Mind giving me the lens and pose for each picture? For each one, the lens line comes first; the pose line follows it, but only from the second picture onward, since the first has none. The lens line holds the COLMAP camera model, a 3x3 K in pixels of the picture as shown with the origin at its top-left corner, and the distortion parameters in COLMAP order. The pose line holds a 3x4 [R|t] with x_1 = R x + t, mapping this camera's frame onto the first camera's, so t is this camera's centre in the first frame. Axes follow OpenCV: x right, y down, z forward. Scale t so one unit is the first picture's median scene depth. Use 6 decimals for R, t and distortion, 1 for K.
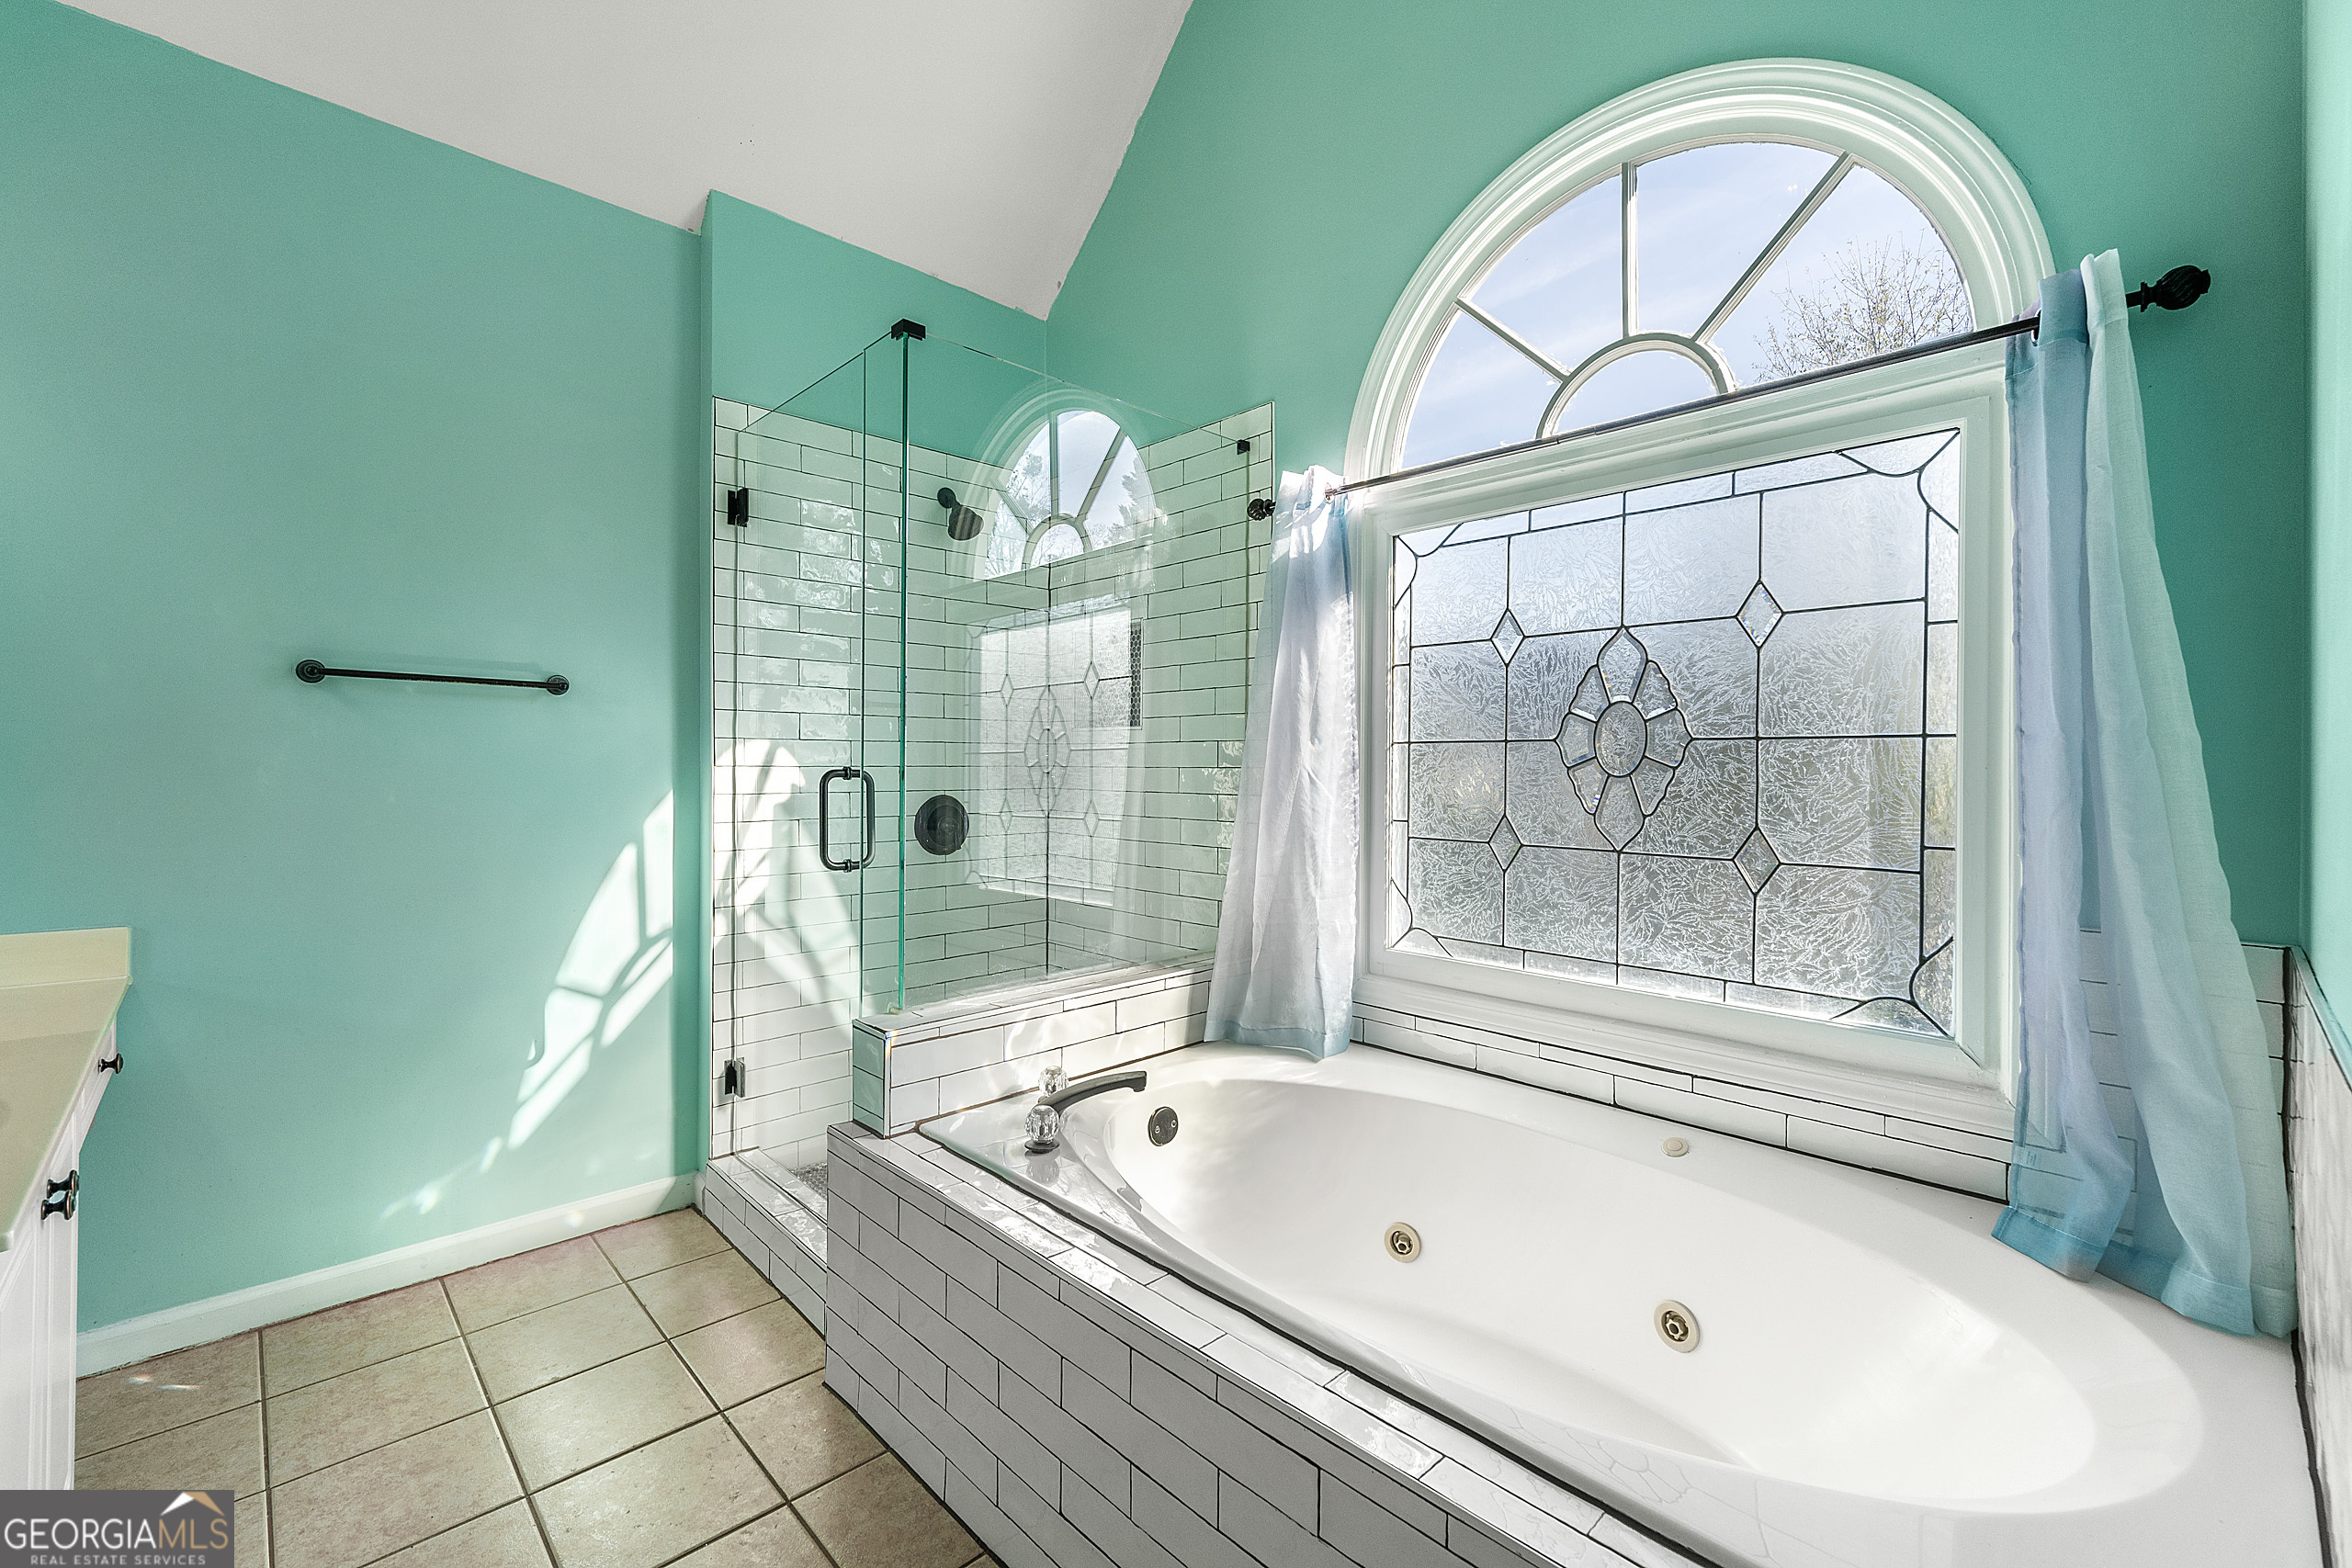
lens RADIAL K [[976.5, 0, 1170.1], [0, 976.5, 769.5], [0, 0, 1]] dist [-0.003566, -0.000422]
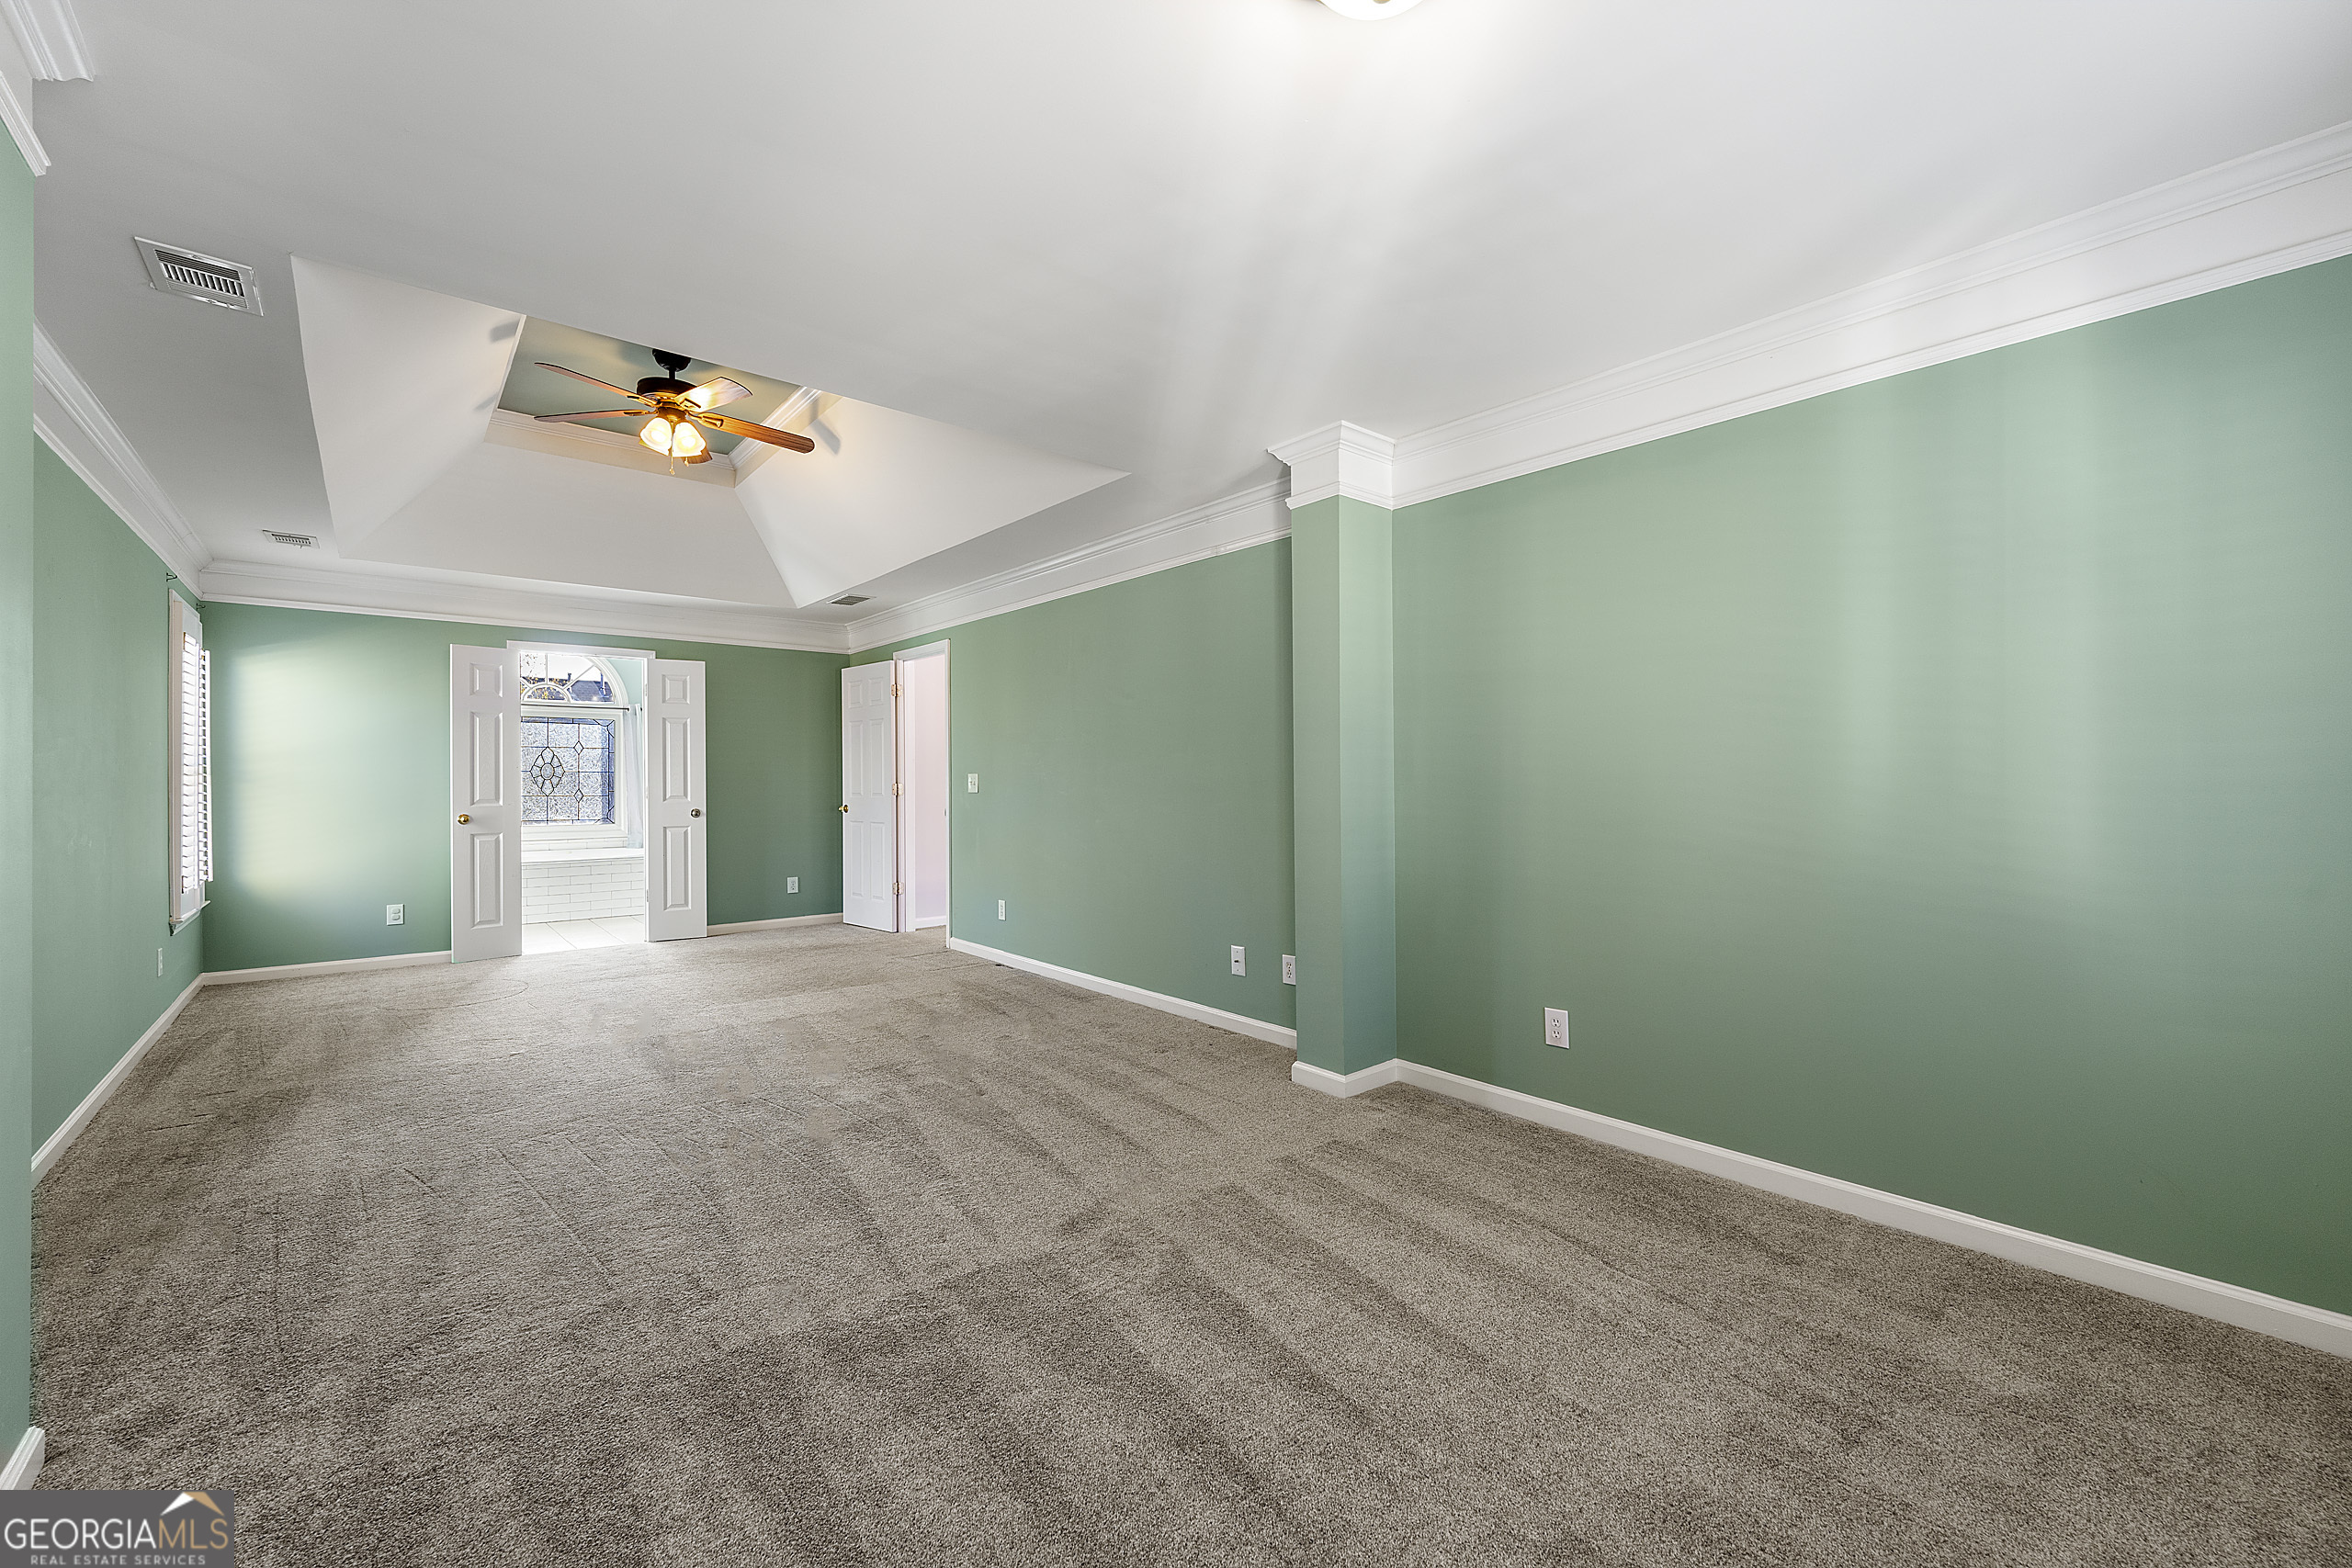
lens RADIAL K [[976.5, 0, 1166.6], [0, 976.5, 783.1], [0, 0, 1]] dist [-0.003566, -0.000422]
pose [[0.083645, -0.001596, 0.996494, -1.341581], [-0.004402, 0.999988, 0.001972, 0.001395], [-0.996486, -0.004552, 0.083637, -0.796016]]
